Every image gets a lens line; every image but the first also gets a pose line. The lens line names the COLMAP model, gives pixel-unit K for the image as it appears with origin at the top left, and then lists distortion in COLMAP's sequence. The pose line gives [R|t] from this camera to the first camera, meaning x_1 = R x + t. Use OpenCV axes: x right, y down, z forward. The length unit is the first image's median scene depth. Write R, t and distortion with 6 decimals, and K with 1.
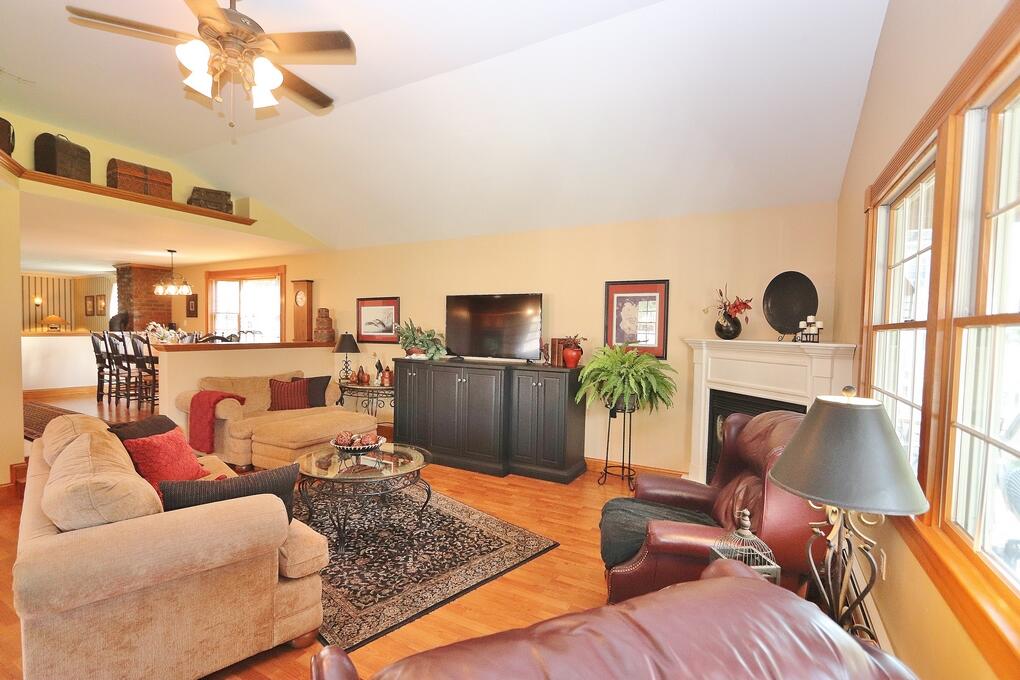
lens RADIAL K [[468.8, 0, 501.4], [0, 468.8, 347.3], [0, 0, 1]] dist [-0.009621, 0.000711]
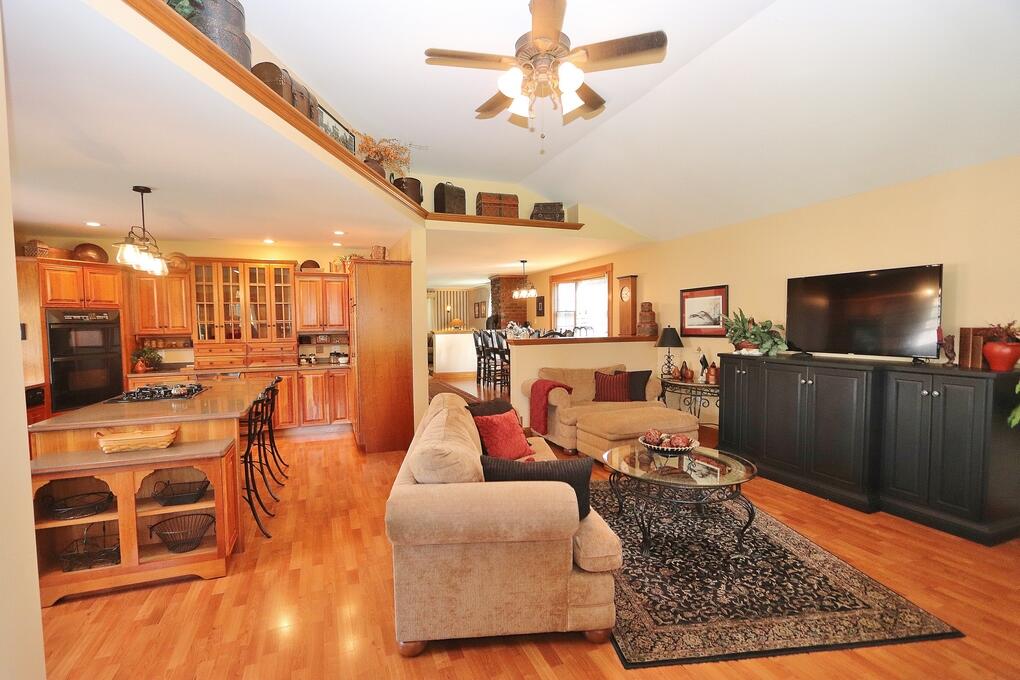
lens RADIAL K [[468.8, 0, 501.1], [0, 468.8, 347.5], [0, 0, 1]] dist [-0.009621, 0.000711]
pose [[0.770887, 0.005766, -0.636946, 0.023714], [0.001591, 0.999938, 0.010977, 0.001490], [0.636970, -0.009476, 0.770831, 0.051892]]
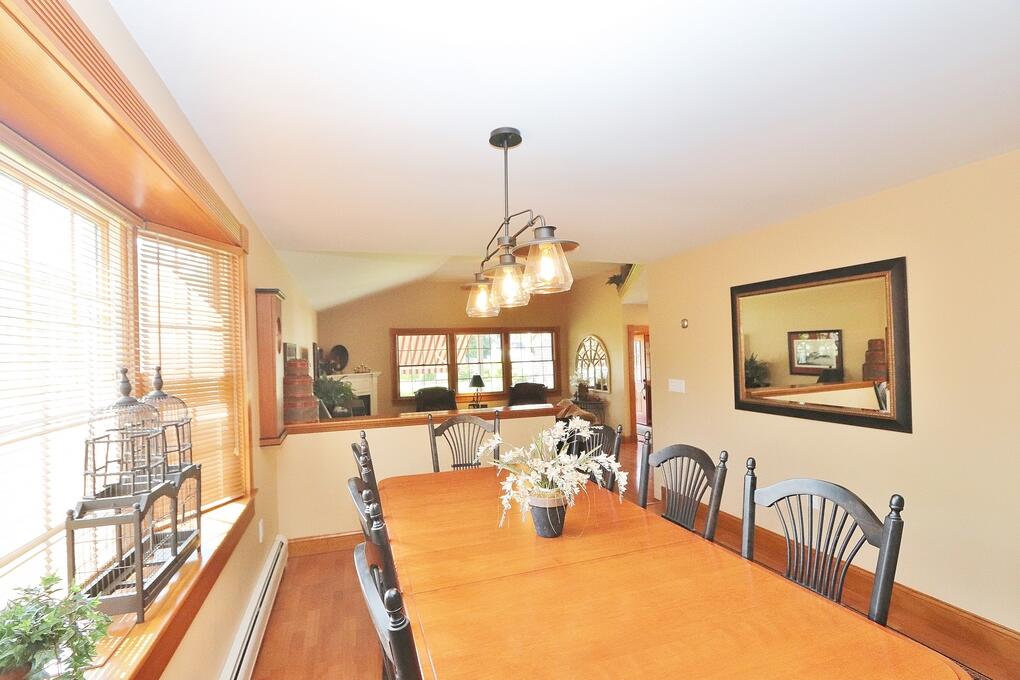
lens RADIAL K [[468.8, 0, 502.4], [0, 468.8, 344.9], [0, 0, 1]] dist [-0.009621, 0.000711]
pose [[-0.740309, 0.011987, 0.672160, -1.340963], [0.038587, 0.998950, 0.024684, -0.155426], [-0.671159, 0.044211, -0.739994, 1.829458]]
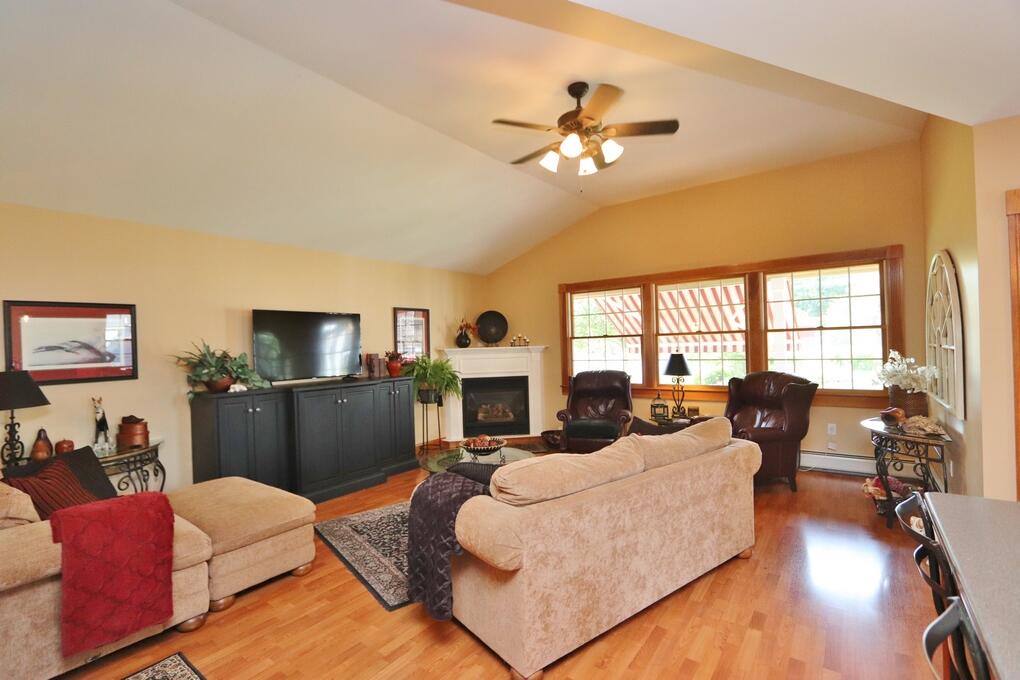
lens RADIAL K [[468.8, 0, 498.2], [0, 468.8, 339.2], [0, 0, 1]] dist [-0.009621, 0.000711]
pose [[0.137103, -0.011627, 0.990489, -1.063921], [0.069105, 0.997607, 0.002145, -0.038899], [-0.988143, 0.068154, 0.137578, 0.587043]]
